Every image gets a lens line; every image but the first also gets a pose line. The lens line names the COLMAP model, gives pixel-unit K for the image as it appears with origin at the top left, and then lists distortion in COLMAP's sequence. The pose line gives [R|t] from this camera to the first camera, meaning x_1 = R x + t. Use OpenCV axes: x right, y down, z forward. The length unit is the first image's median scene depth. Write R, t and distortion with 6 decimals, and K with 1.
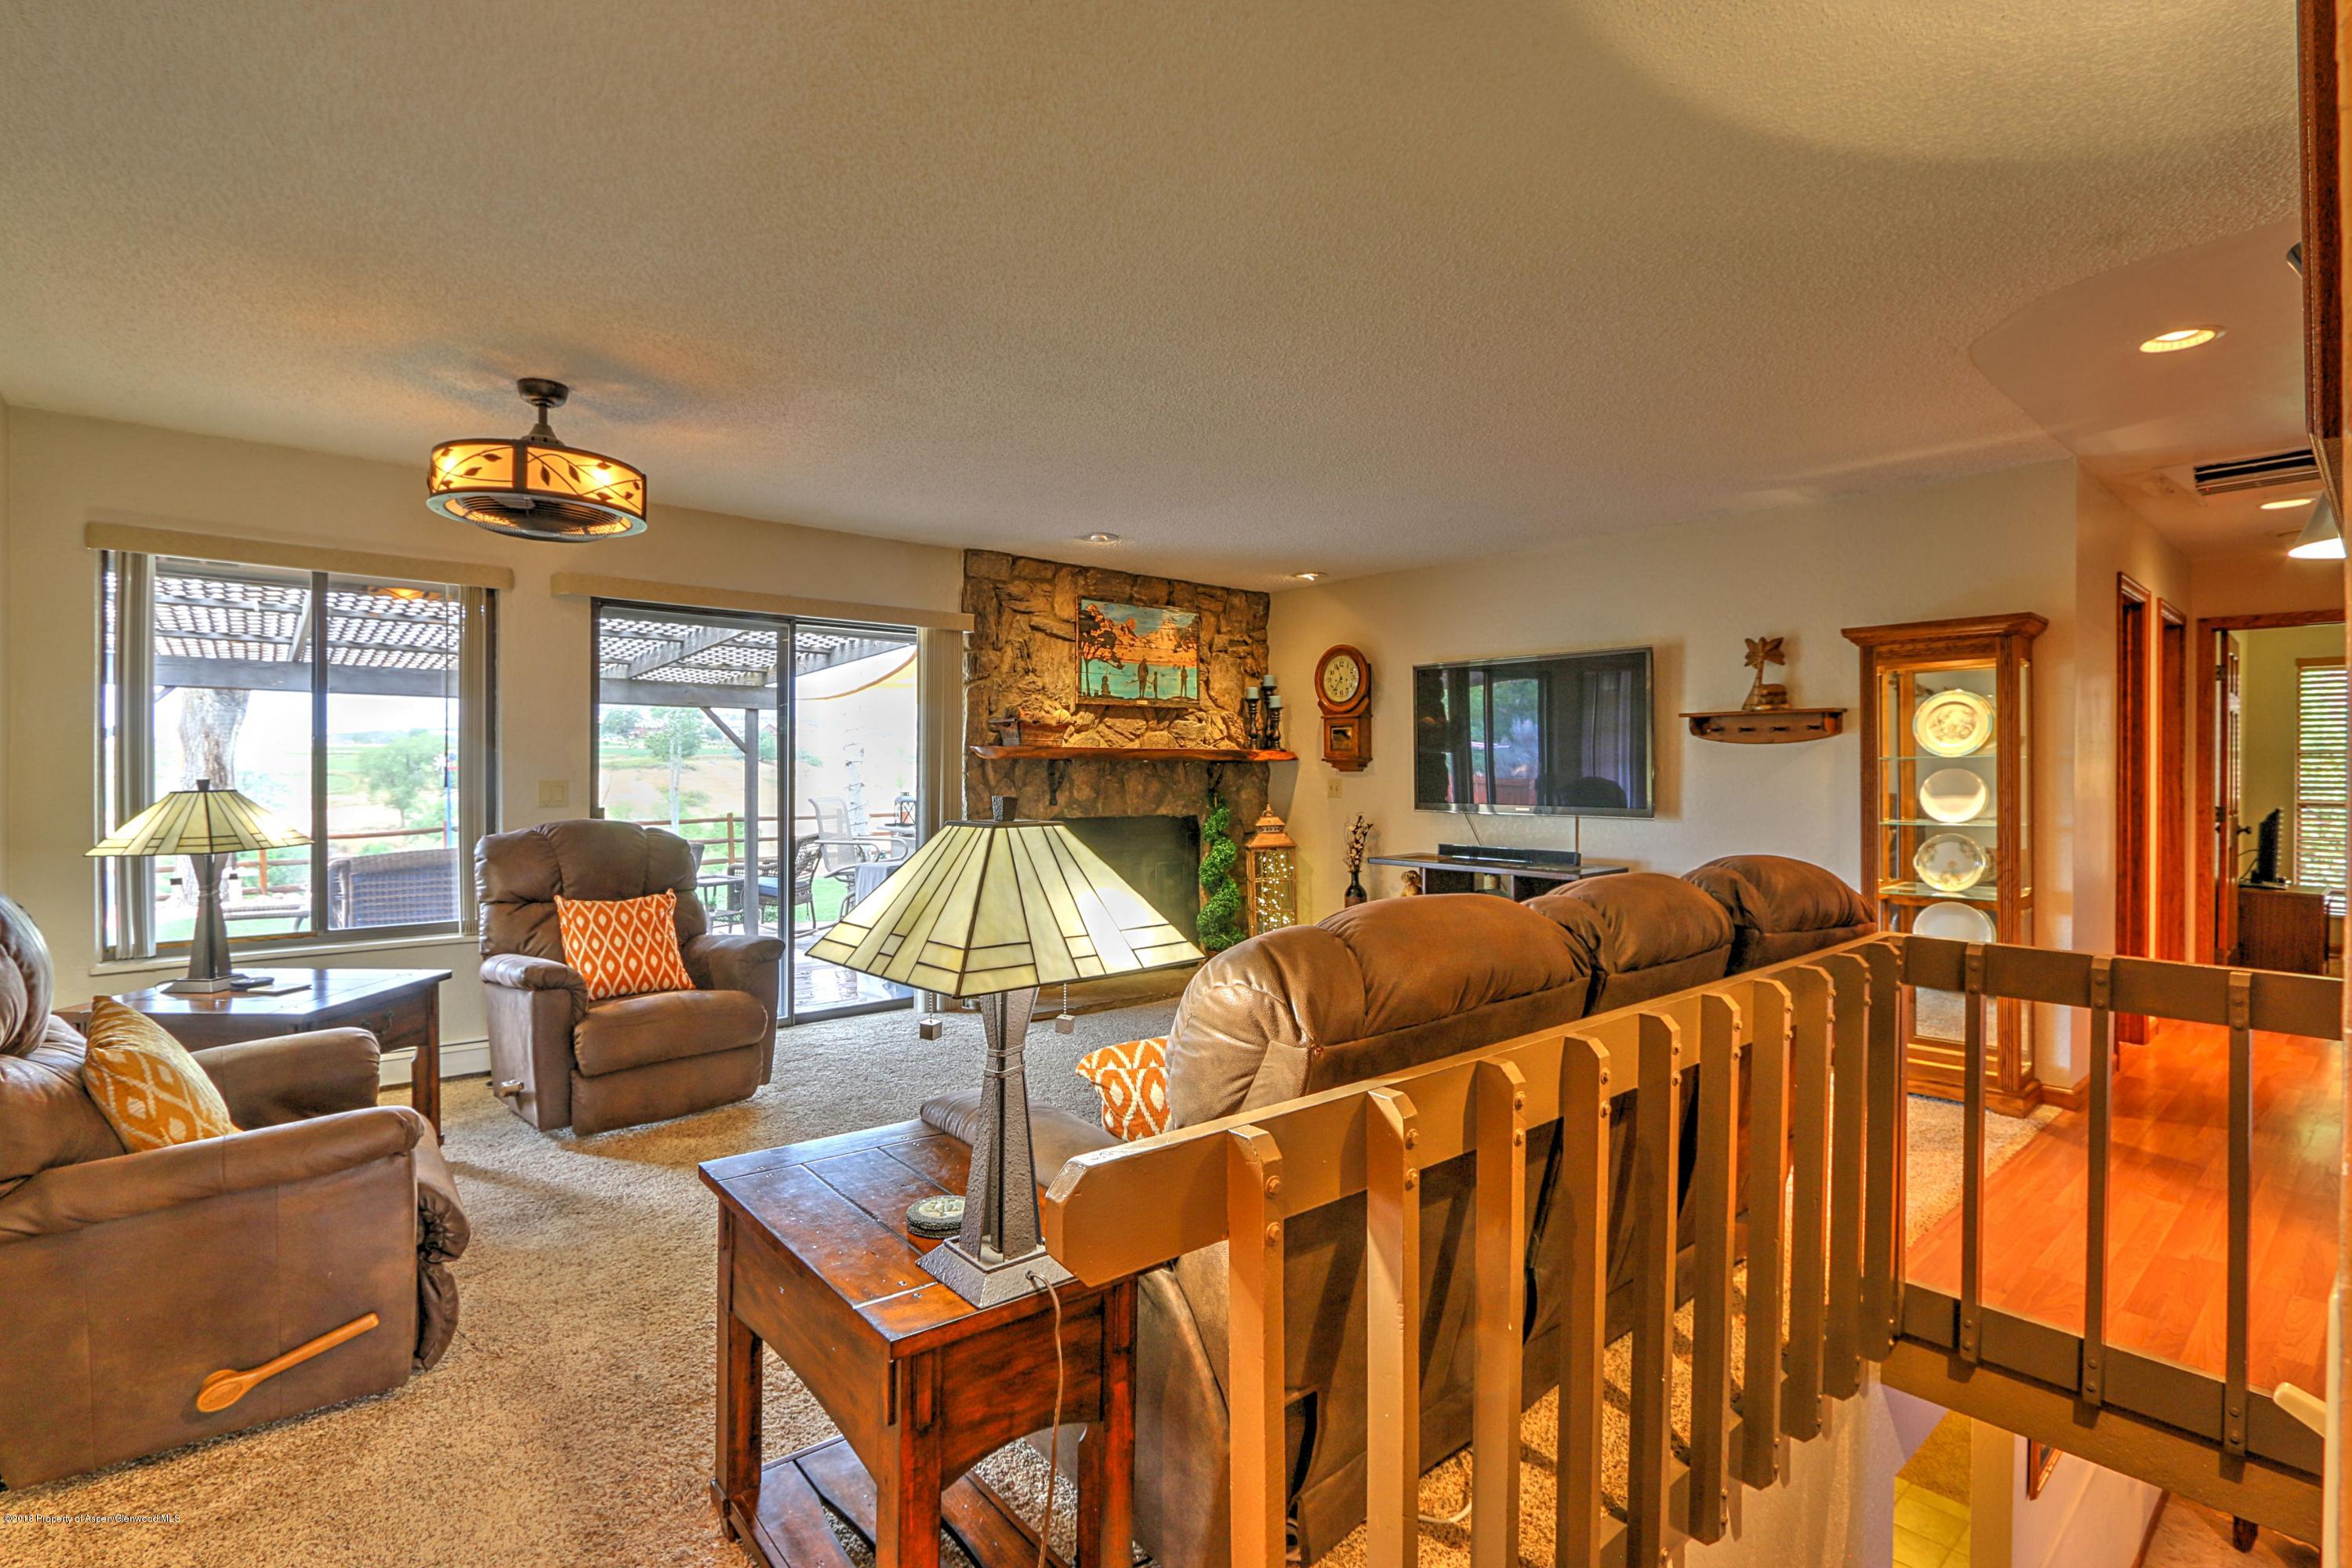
lens RADIAL K [[1090.0, 0, 1156.3], [0, 1090.0, 773.0], [0, 0, 1]] dist [-0.015120, 0.001502]
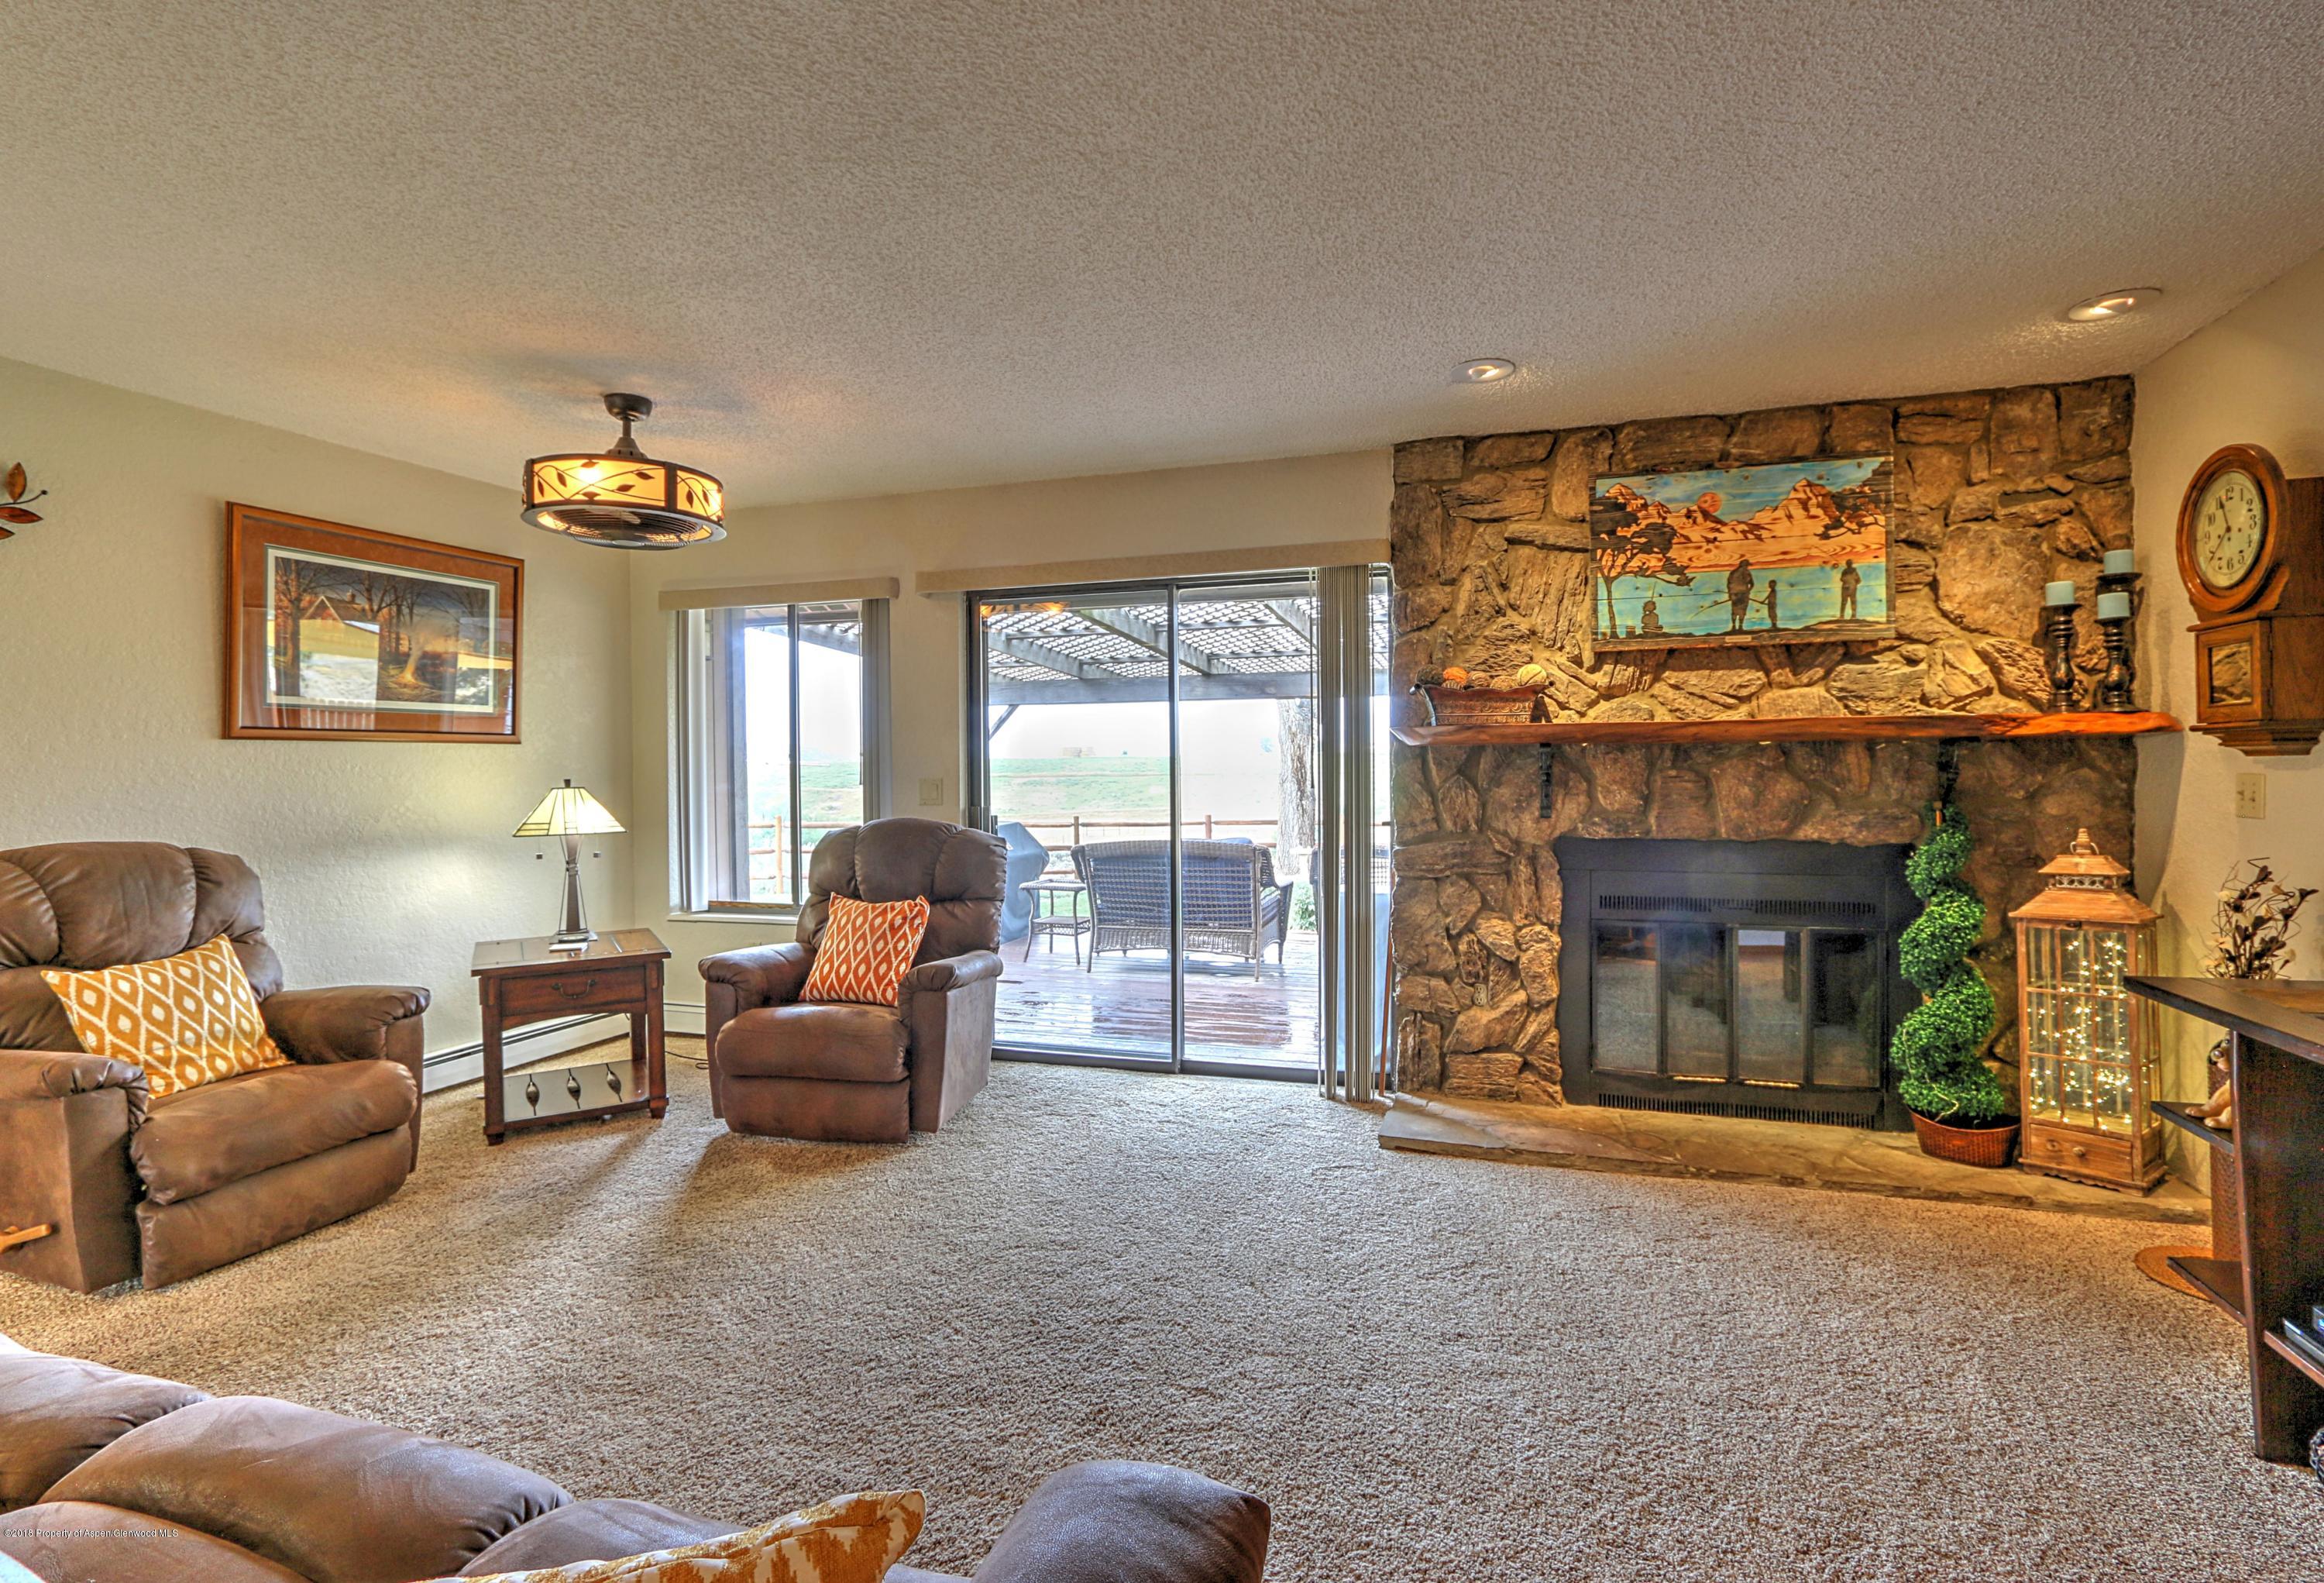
lens RADIAL K [[1084.7, 0, 1162.0], [0, 1084.7, 791.5], [0, 0, 1]] dist [-0.019078, 0.000182]
pose [[0.536171, 0.009899, -0.844051, 0.303870], [0.009573, 0.999796, 0.017806, 0.001401], [0.844055, -0.017627, 0.535967, 0.458247]]
